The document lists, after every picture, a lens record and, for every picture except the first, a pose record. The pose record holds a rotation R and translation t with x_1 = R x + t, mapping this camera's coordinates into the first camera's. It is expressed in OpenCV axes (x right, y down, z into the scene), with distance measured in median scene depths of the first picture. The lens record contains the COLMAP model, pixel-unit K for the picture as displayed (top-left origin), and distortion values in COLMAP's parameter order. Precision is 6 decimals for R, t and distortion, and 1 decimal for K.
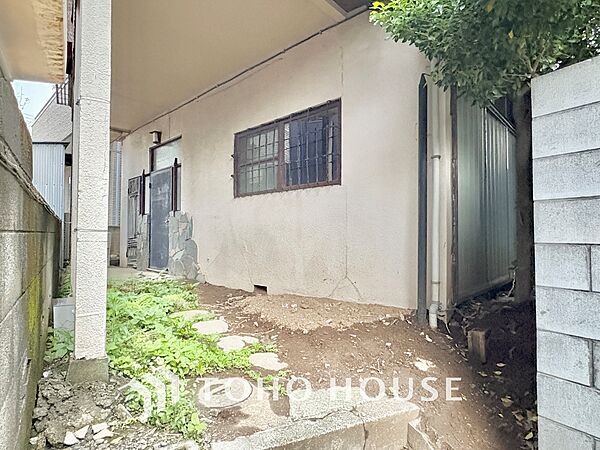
lens RADIAL K [[332.0, 0, 302.2], [0, 332.0, 227.4], [0, 0, 1]] dist [0.001295, 0.000131]
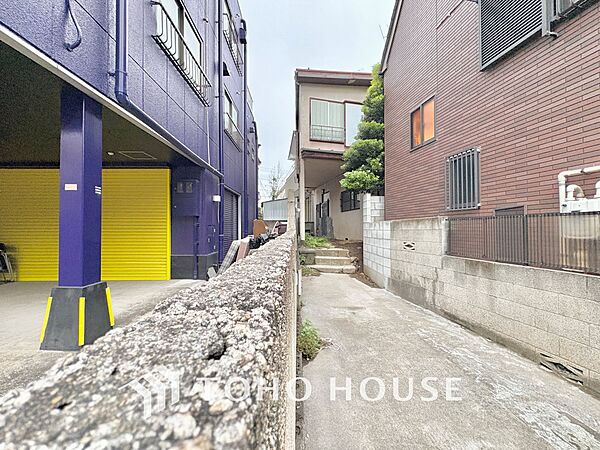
lens RADIAL K [[241.5, 0, 298.8], [0, 241.5, 224.6], [0, 0, 1]] dist [0.009860, -0.000351]
pose [[0.821848, -0.012558, -0.569569, 0.603908], [0.022850, 0.999679, 0.010929, -0.006088], [0.569249, -0.021997, 0.821871, -0.887663]]
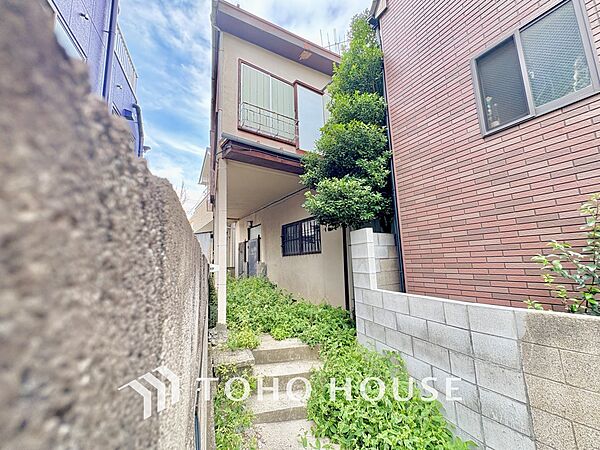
lens RADIAL K [[241.5, 0, 298.7], [0, 241.5, 224.4], [0, 0, 1]] dist [0.009860, -0.000351]
pose [[0.965348, -0.073273, -0.250467, 0.221546], [0.043639, 0.991584, -0.121888, -0.077664], [0.257290, 0.106734, 0.960422, -0.347860]]
